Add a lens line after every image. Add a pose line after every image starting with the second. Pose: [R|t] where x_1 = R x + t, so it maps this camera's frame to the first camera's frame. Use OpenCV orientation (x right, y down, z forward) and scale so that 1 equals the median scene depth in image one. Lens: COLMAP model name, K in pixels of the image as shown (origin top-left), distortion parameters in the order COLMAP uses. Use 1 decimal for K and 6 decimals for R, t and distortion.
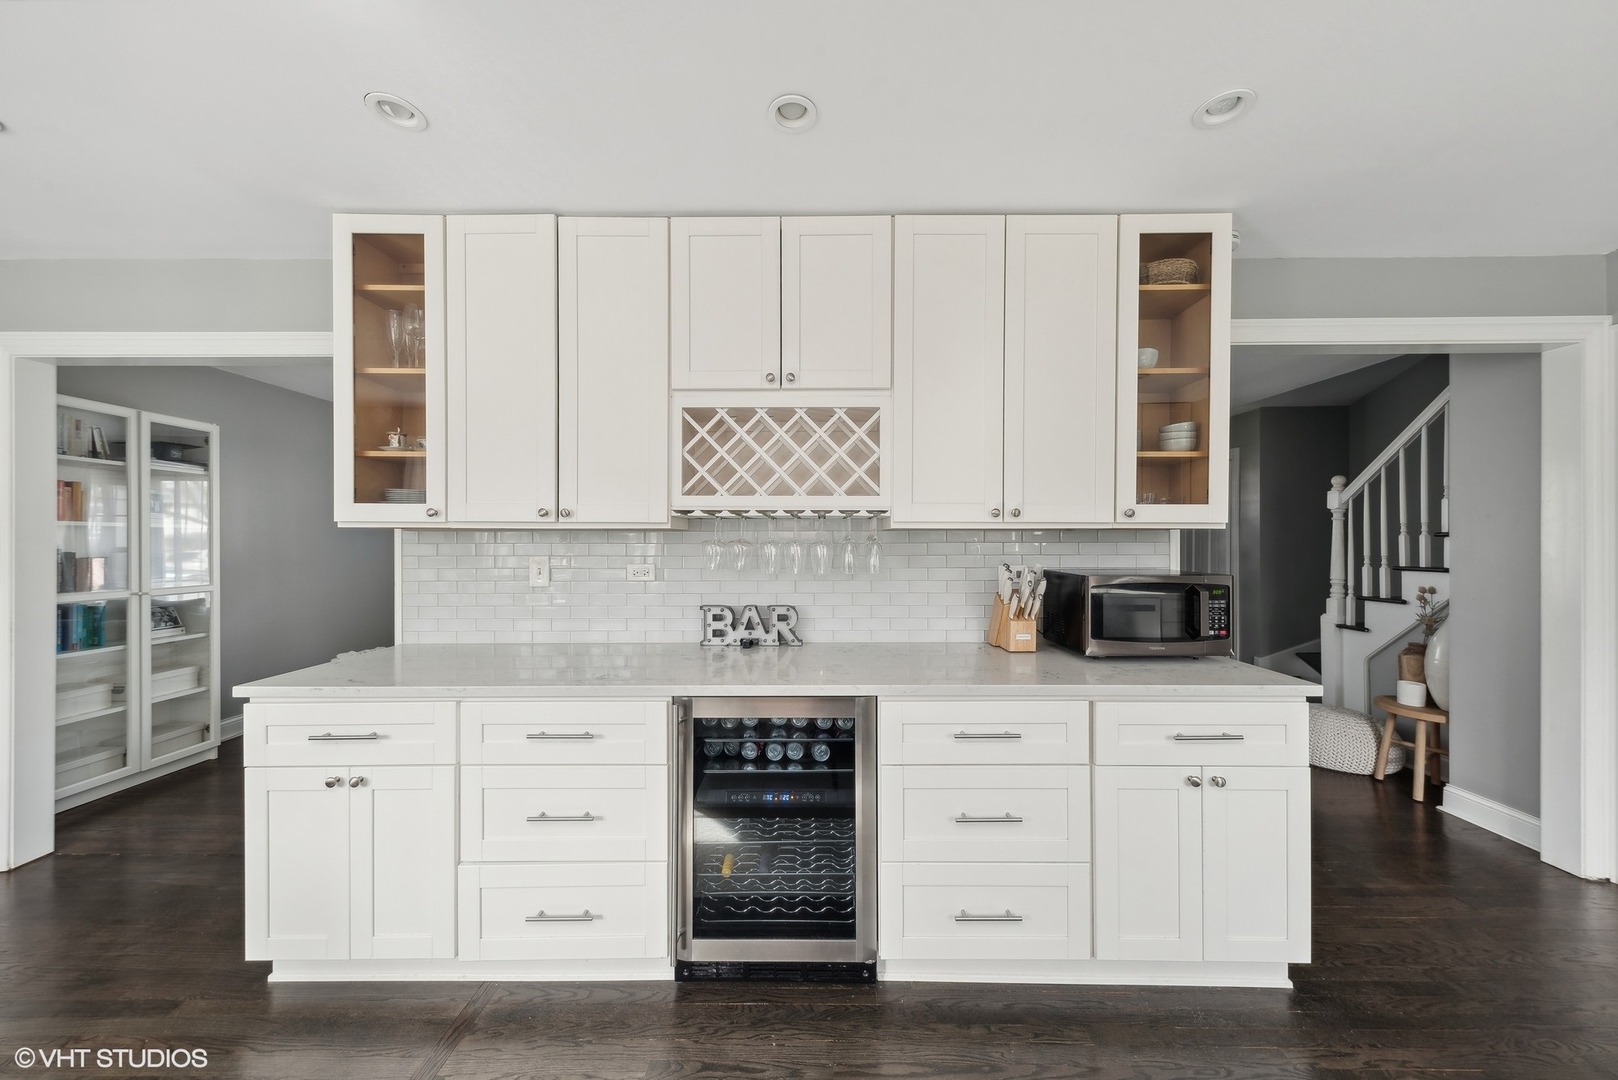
lens RADIAL K [[554.4, 0, 809.8], [0, 554.4, 535.1], [0, 0, 1]] dist [-0.000774, -0.000147]
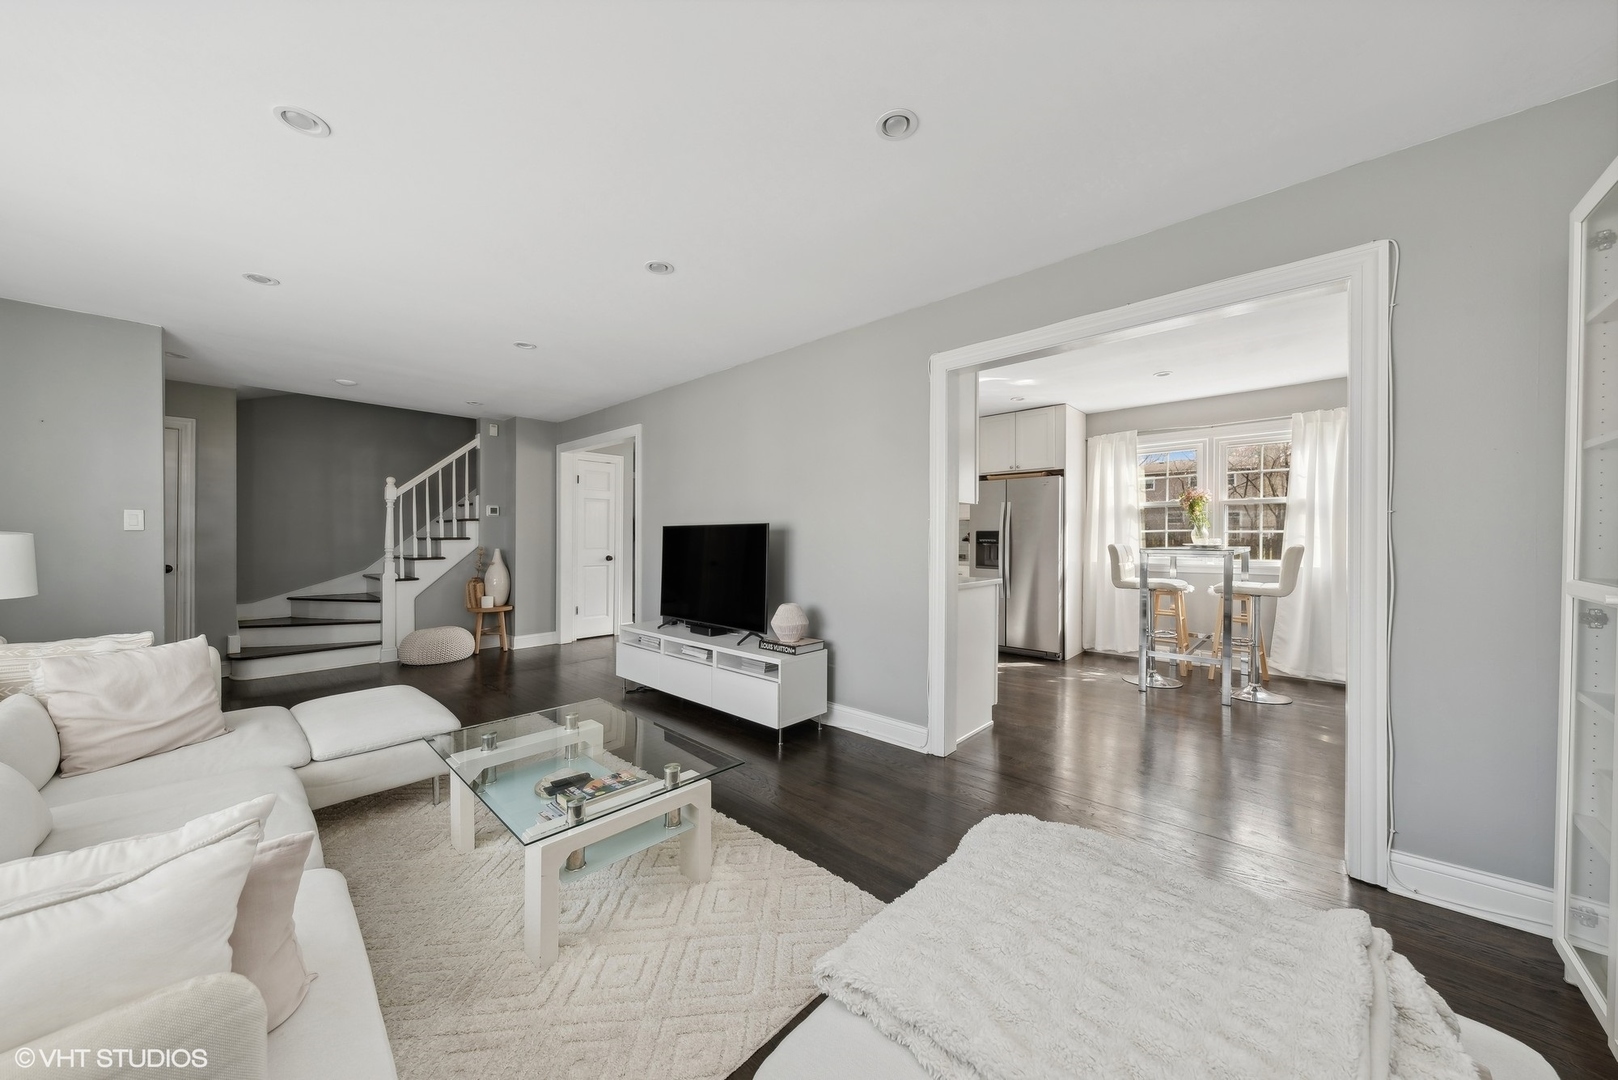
lens RADIAL K [[552.6, 0, 823.0], [0, 552.6, 546.0], [0, 0, 1]] dist [0.000013, -0.000035]
pose [[-0.761253, -0.006167, 0.648425, -0.878910], [-0.002522, 0.999975, 0.006549, 0.062448], [-0.648450, 0.003350, -0.761250, 1.425229]]
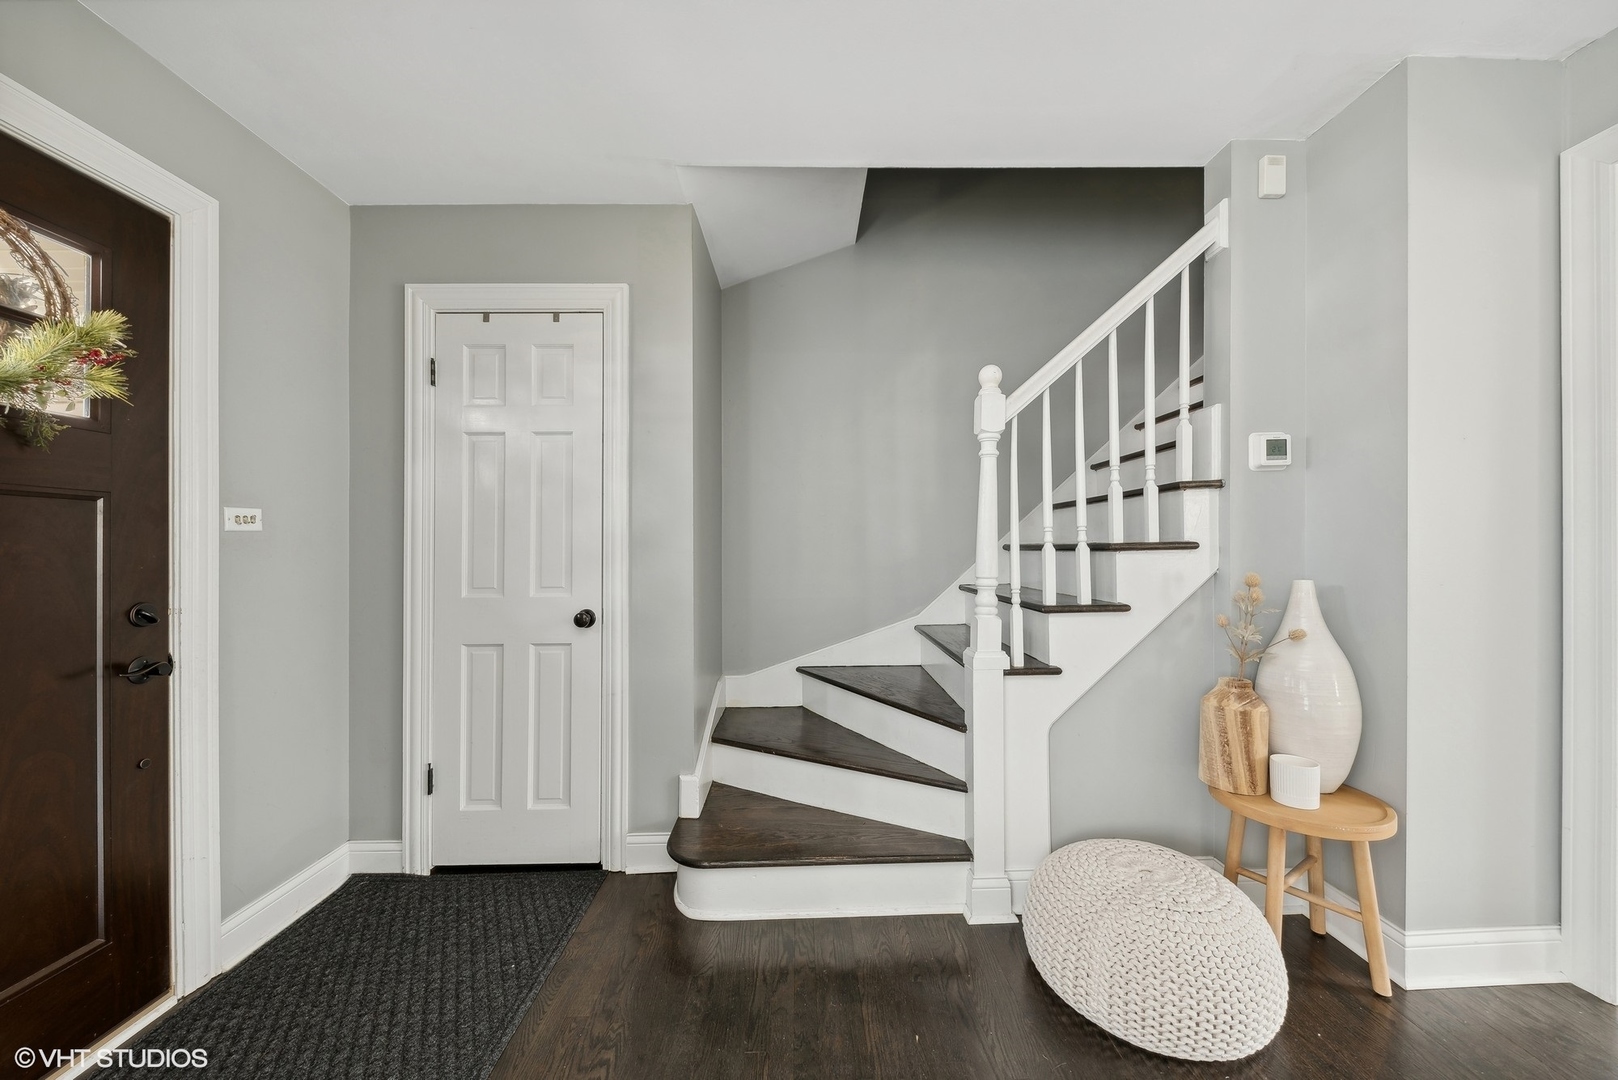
lens RADIAL K [[549.1, 0, 820.4], [0, 549.1, 542.7], [0, 0, 1]] dist [-0.000293, -0.000026]
pose [[-0.050066, 0.004430, 0.998736, 0.497175], [0.003153, 0.999986, -0.004278, 0.052582], [-0.998741, 0.002935, -0.050079, 1.224620]]
